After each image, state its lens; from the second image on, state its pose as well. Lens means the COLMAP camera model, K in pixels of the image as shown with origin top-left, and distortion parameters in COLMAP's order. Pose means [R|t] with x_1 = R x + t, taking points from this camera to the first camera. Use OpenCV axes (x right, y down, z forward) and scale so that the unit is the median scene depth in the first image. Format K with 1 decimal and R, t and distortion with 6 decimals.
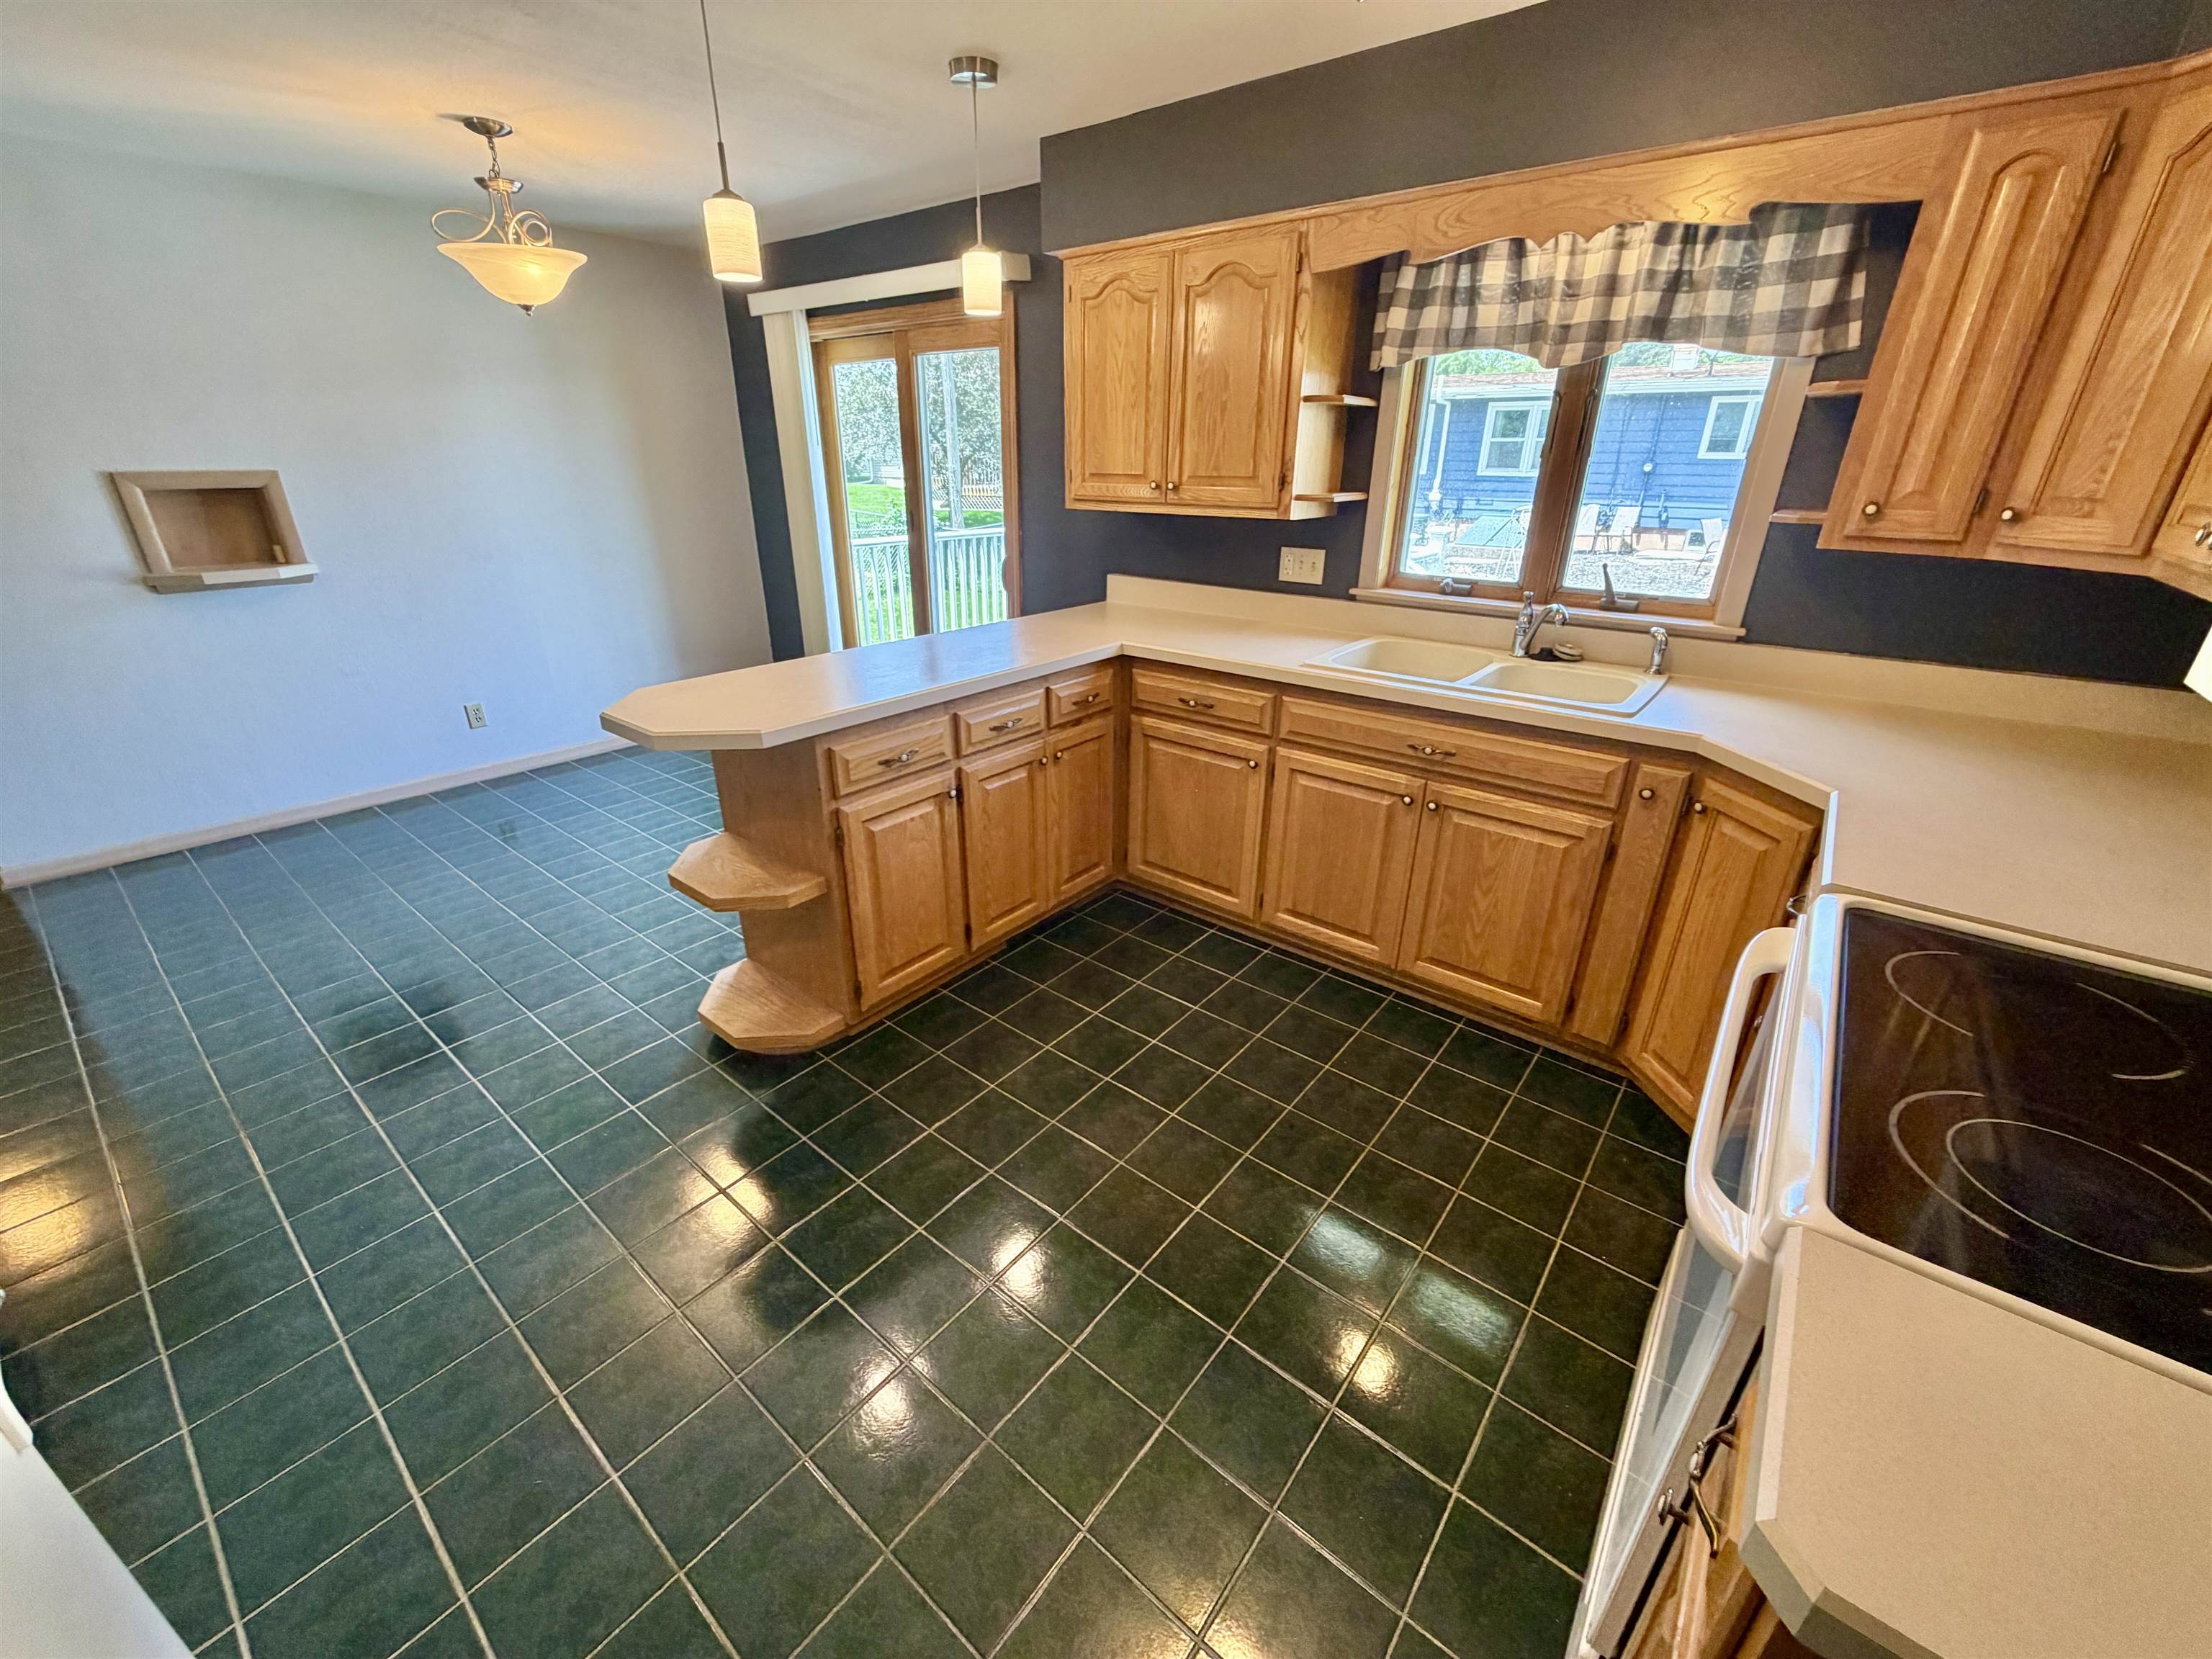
lens RADIAL K [[890.1, 0, 1099.0], [0, 890.1, 829.1], [0, 0, 1]] dist [-0.000352, -0.000210]
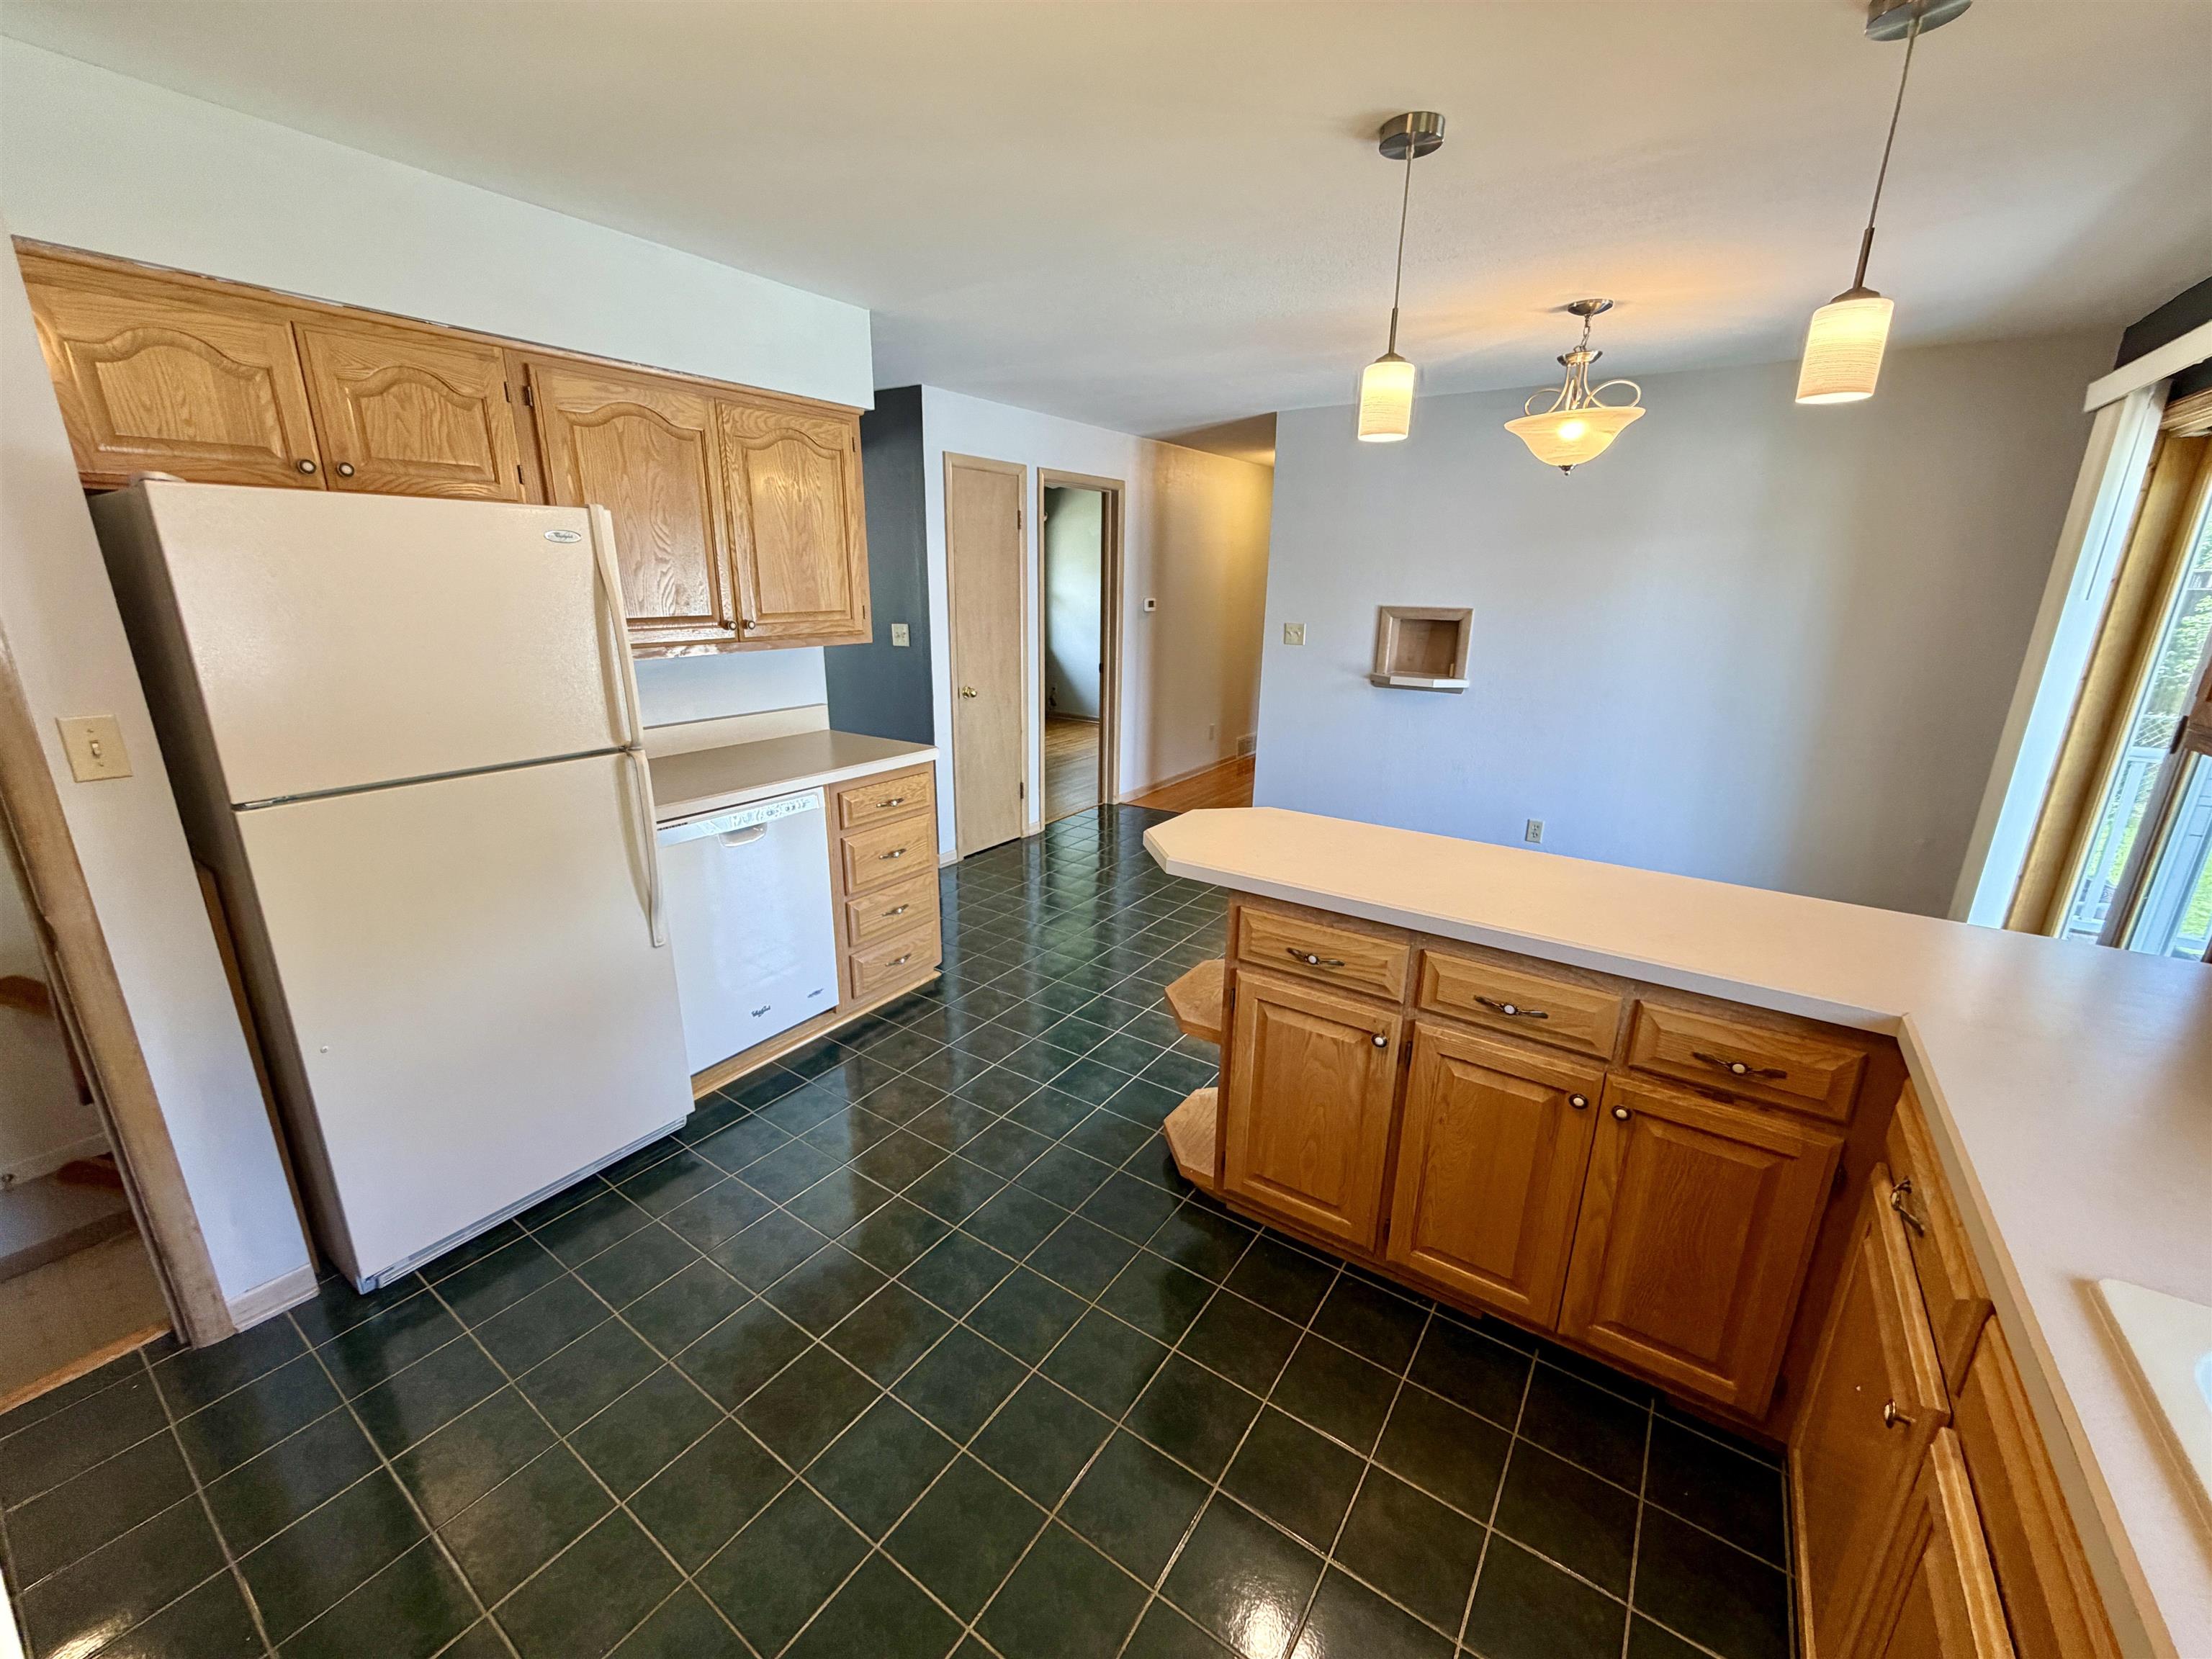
lens RADIAL K [[881.4, 0, 1097.7], [0, 881.4, 830.6], [0, 0, 1]] dist [-0.001276, 0.000089]
pose [[0.070101, 0.274078, -0.959149, 0.448442], [-0.397883, 0.889401, 0.225067, -0.248974], [0.914754, 0.365852, 0.171399, 0.531263]]
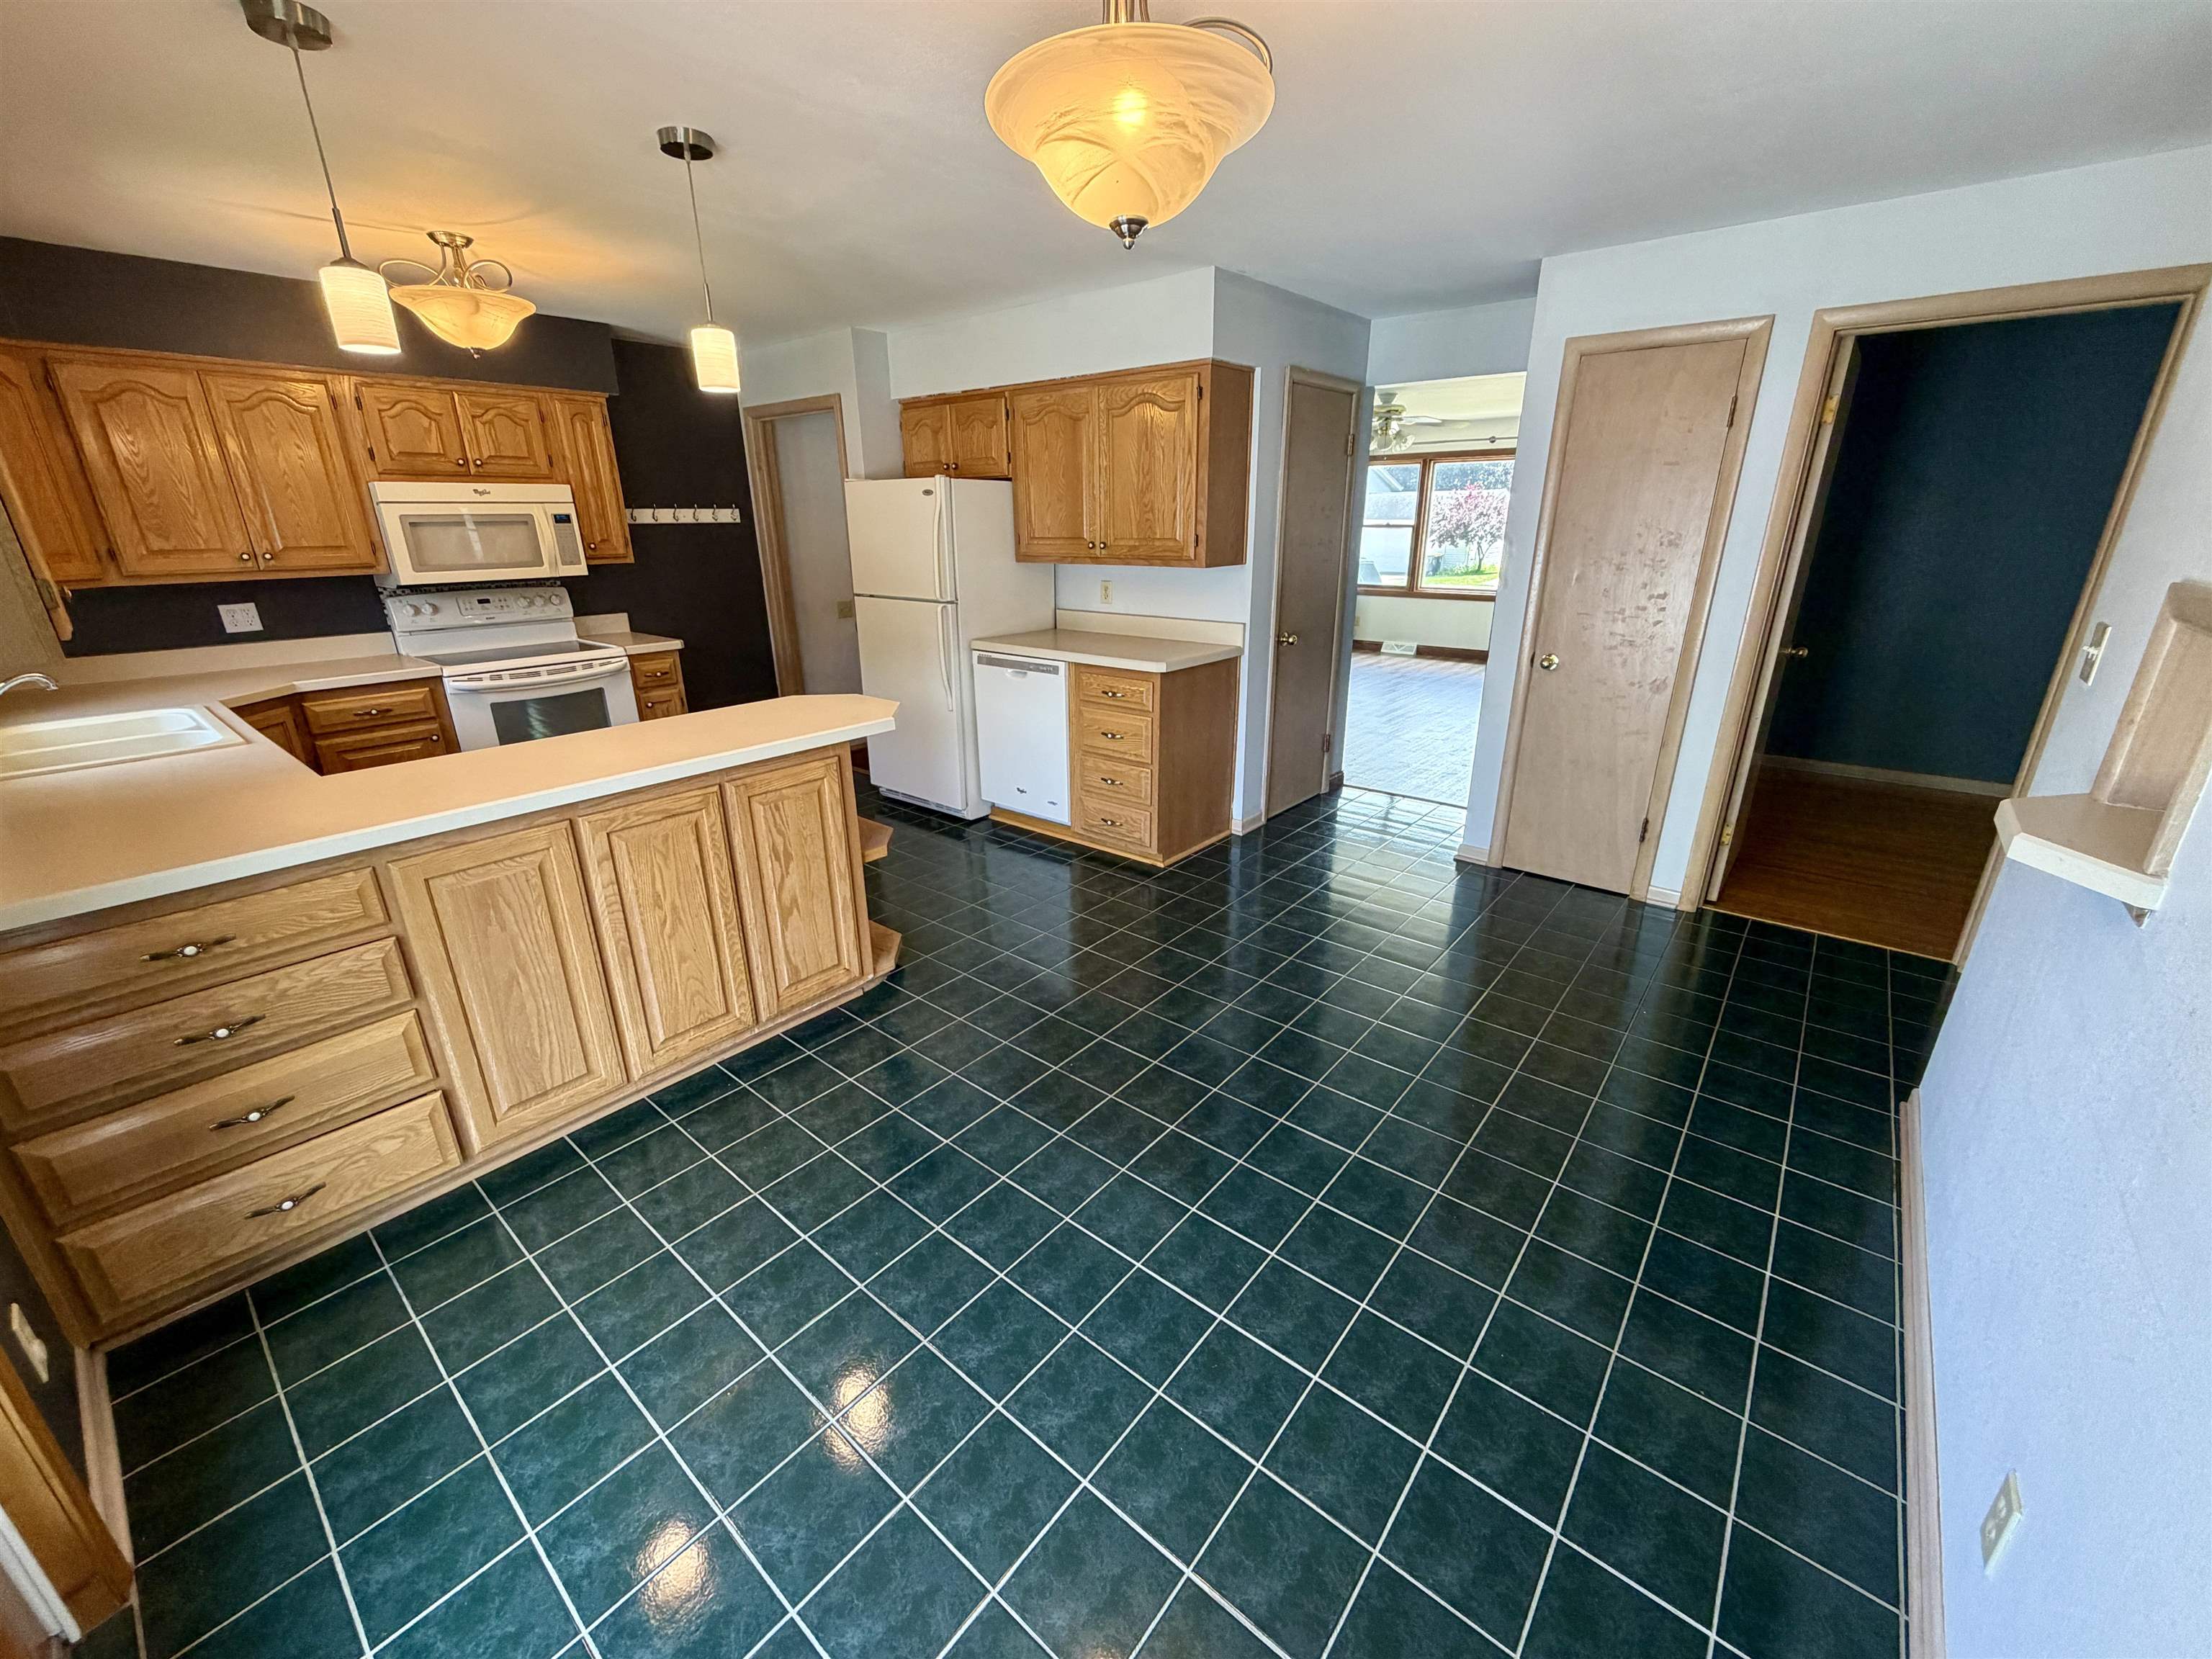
lens RADIAL K [[881.4, 0, 1097.7], [0, 881.4, 830.6], [0, 0, 1]] dist [-0.001276, 0.000089]
pose [[-0.999804, -0.001178, 0.019788, -0.694114], [0.012520, 0.736406, 0.676425, -0.717774], [-0.015368, 0.676539, -0.736246, 1.673158]]
